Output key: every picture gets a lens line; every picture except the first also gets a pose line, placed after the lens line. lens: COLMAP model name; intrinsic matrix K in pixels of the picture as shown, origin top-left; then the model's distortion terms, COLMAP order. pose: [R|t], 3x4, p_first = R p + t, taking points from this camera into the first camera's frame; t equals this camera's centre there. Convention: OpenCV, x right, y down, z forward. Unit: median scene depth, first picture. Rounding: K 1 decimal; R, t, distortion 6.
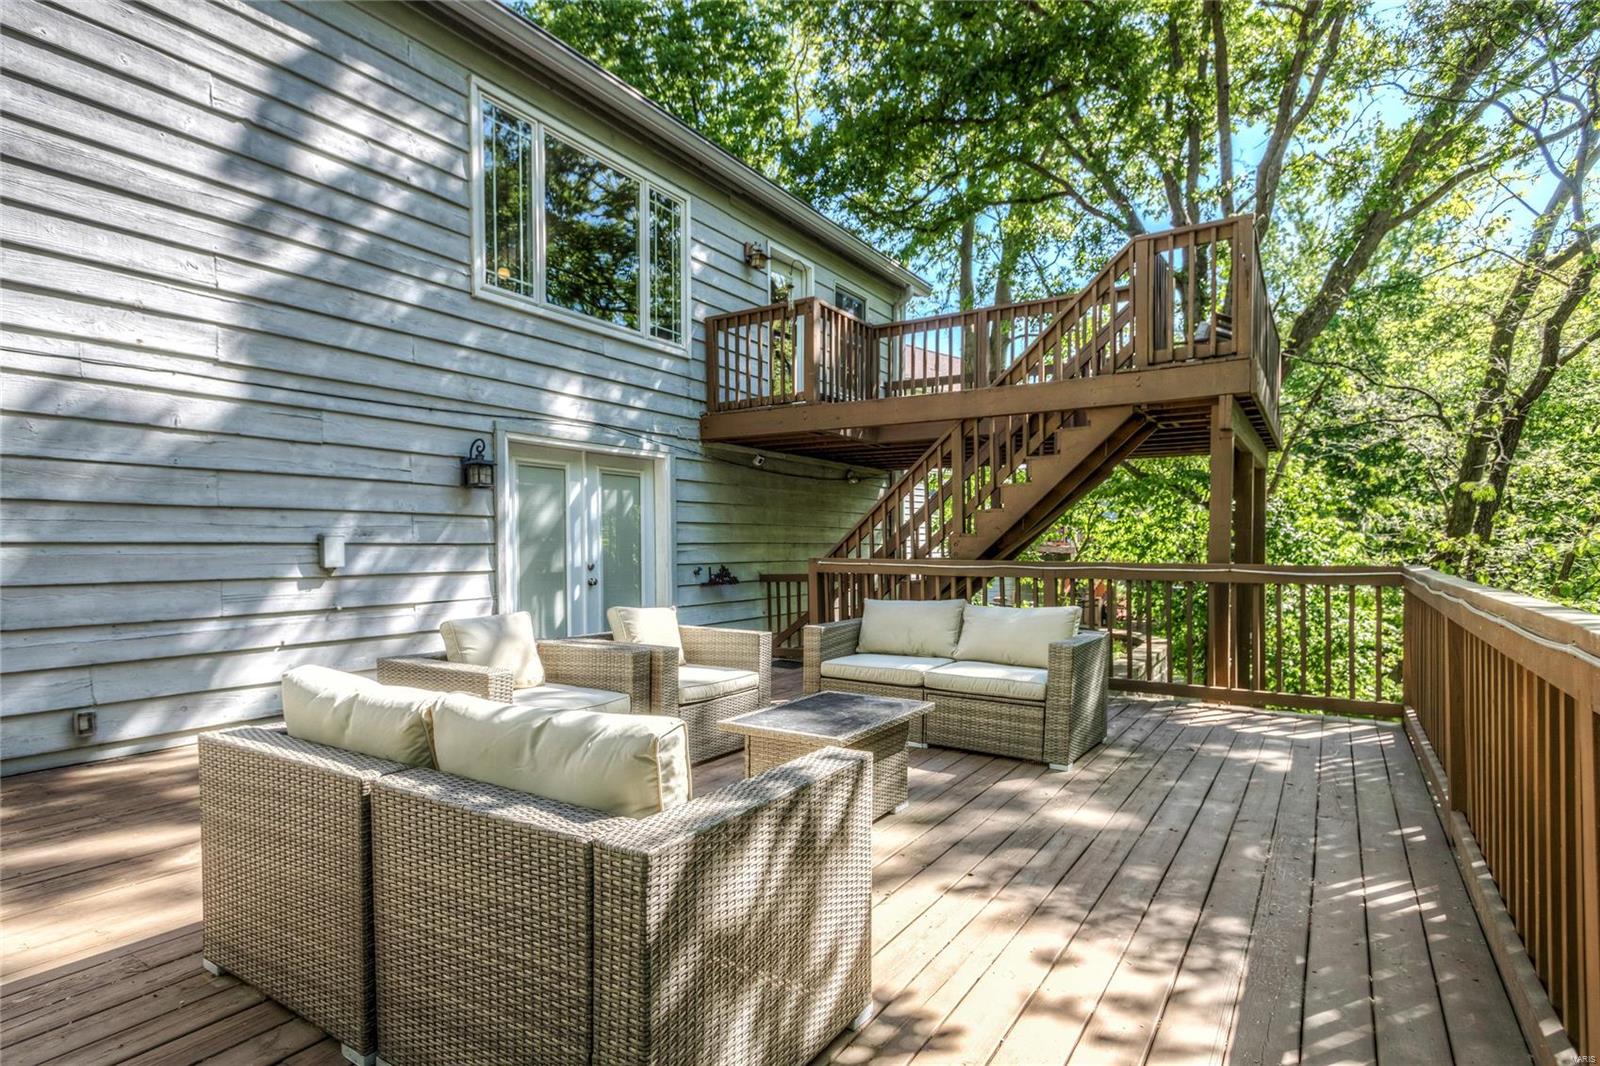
lens RADIAL K [[824.4, 0, 798.5], [0, 824.4, 539.0], [0, 0, 1]] dist [0.011326, -0.000854]
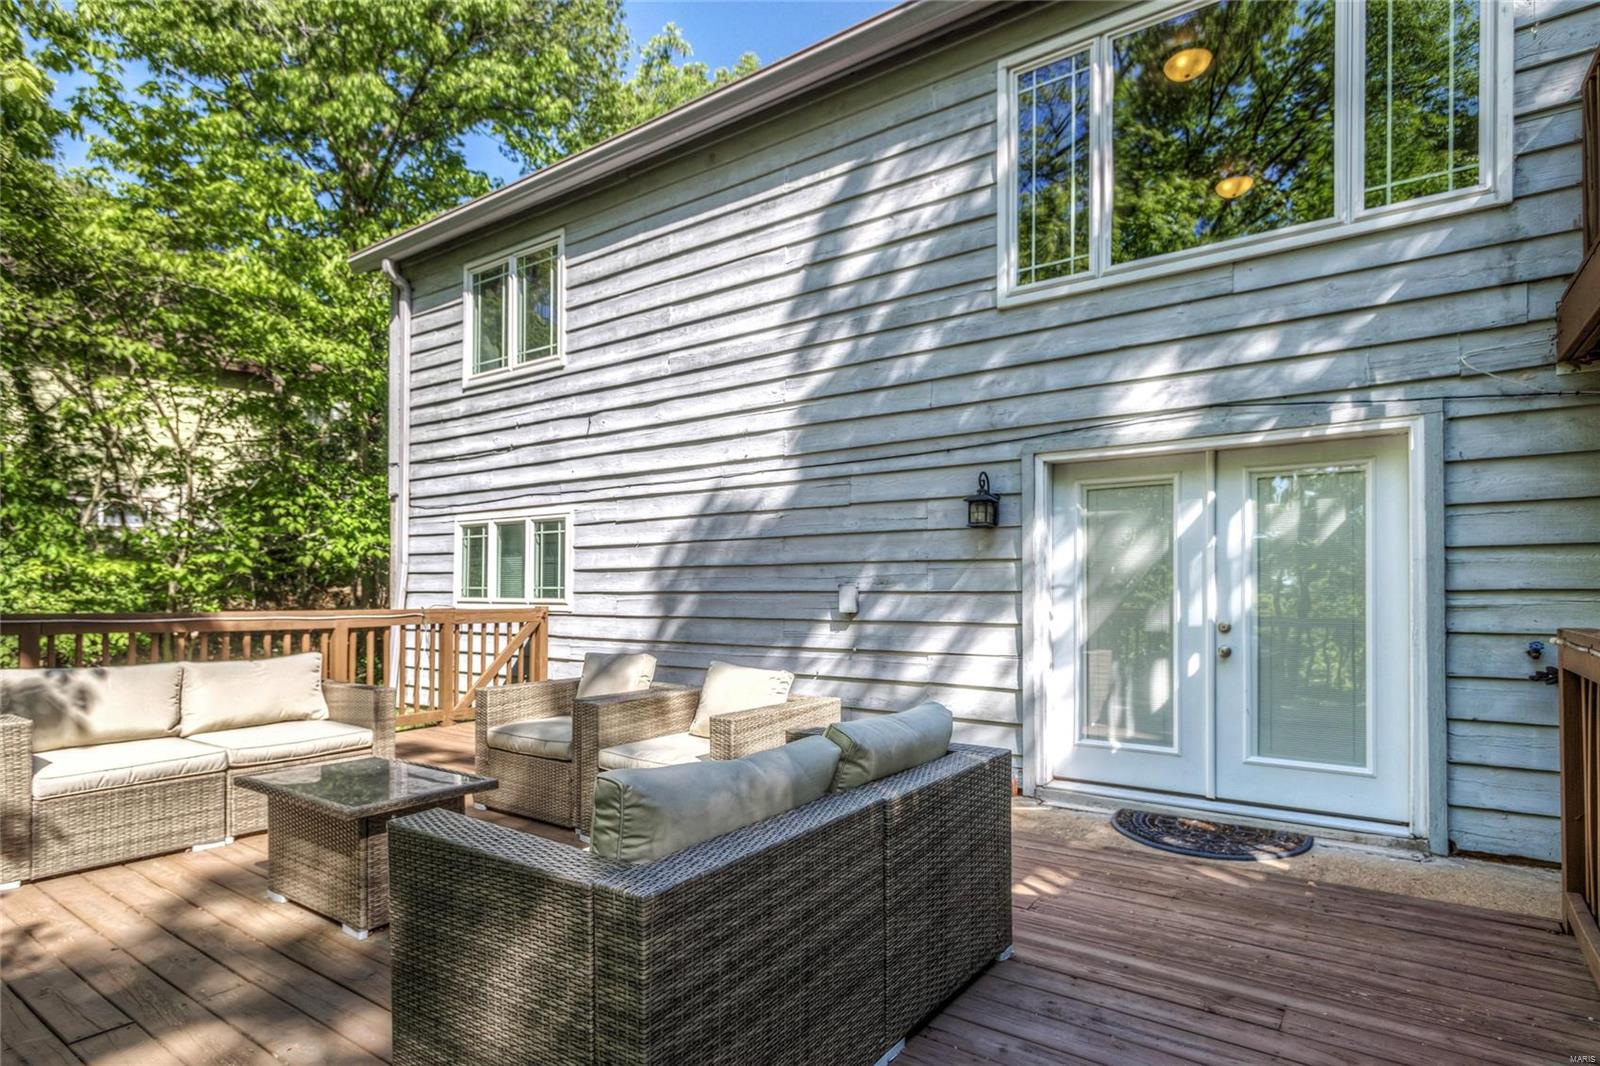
lens RADIAL K [[824.4, 0, 785.2], [0, 824.4, 593.7], [0, 0, 1]] dist [0.011326, -0.000854]
pose [[-0.040800, -0.026093, -0.998827, 0.519014], [-0.011680, 0.999603, -0.025636, 0.034824], [0.999099, 0.010620, -0.041088, 0.874304]]
